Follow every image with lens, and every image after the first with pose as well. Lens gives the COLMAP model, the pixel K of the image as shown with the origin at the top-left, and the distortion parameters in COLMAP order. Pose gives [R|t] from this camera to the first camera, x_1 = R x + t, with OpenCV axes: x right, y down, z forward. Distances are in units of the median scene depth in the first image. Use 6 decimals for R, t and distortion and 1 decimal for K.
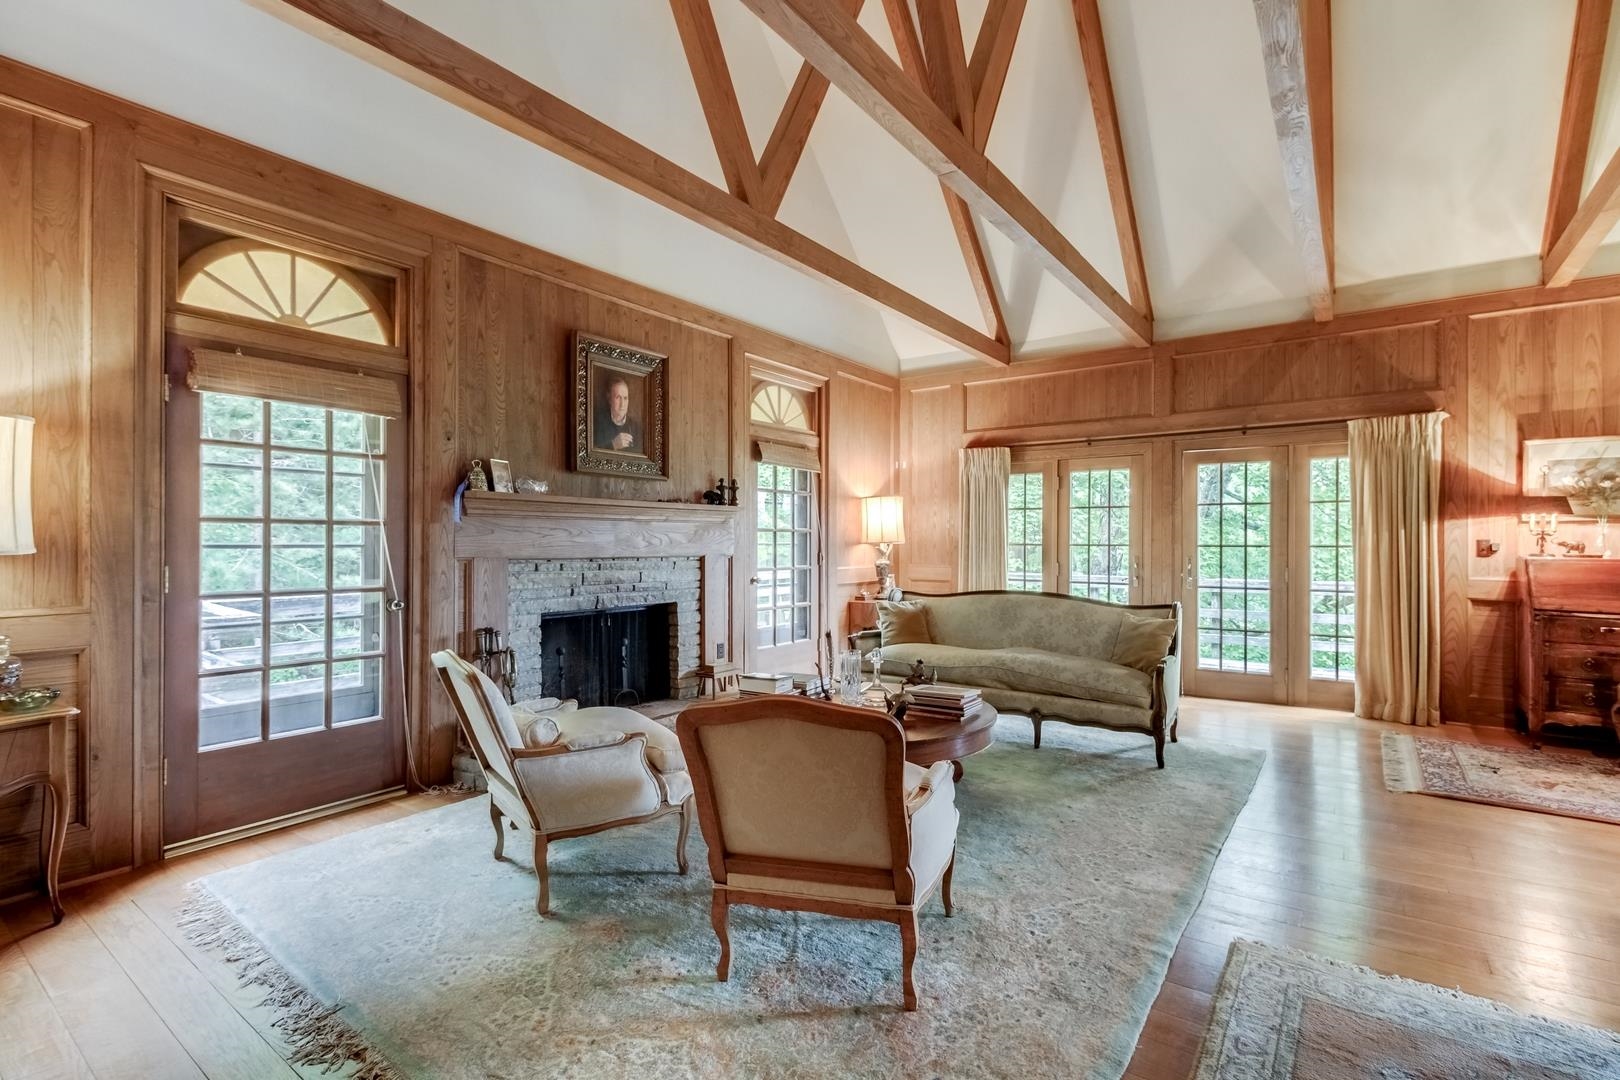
lens RADIAL K [[733.5, 0, 863.6], [0, 733.5, 541.0], [0, 0, 1]] dist [0.002143, -0.000188]
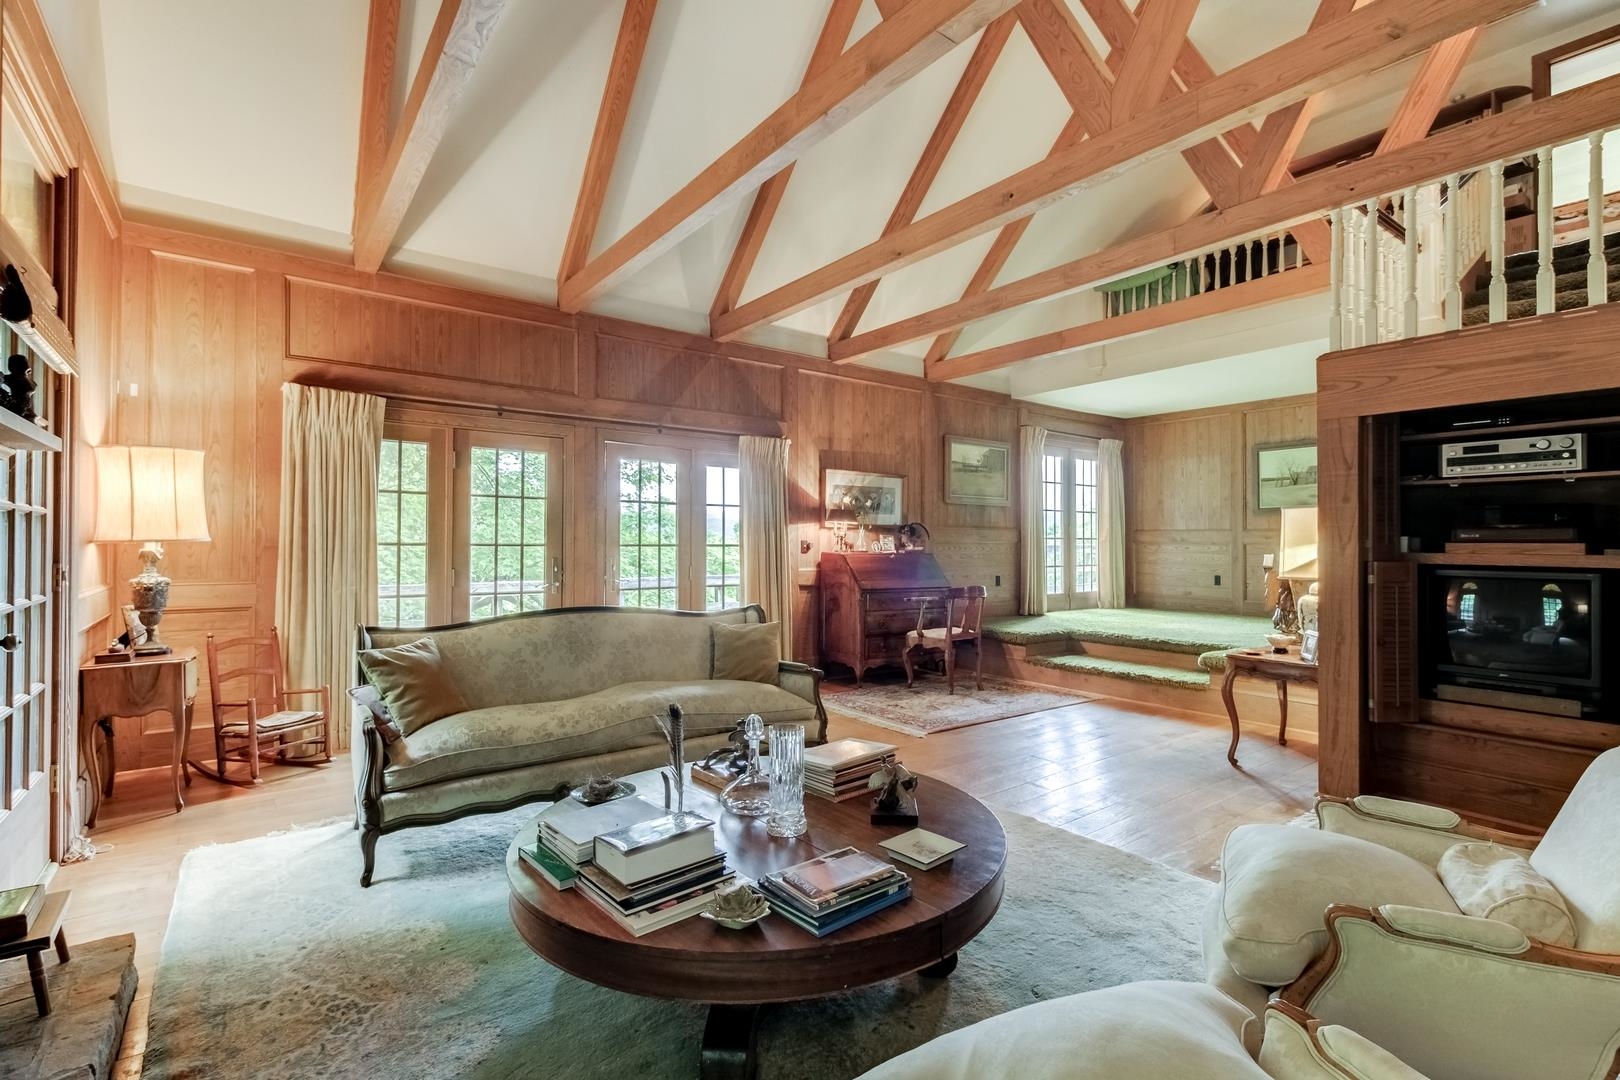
lens RADIAL K [[733.5, 0, 807.5], [0, 733.5, 536.3], [0, 0, 1]] dist [0.002143, -0.000188]
pose [[0.323004, 0.009355, 0.946351, -0.325385], [-0.004101, 0.999956, -0.008485, 0.001999], [-0.946389, -0.001140, 0.323028, 0.450593]]
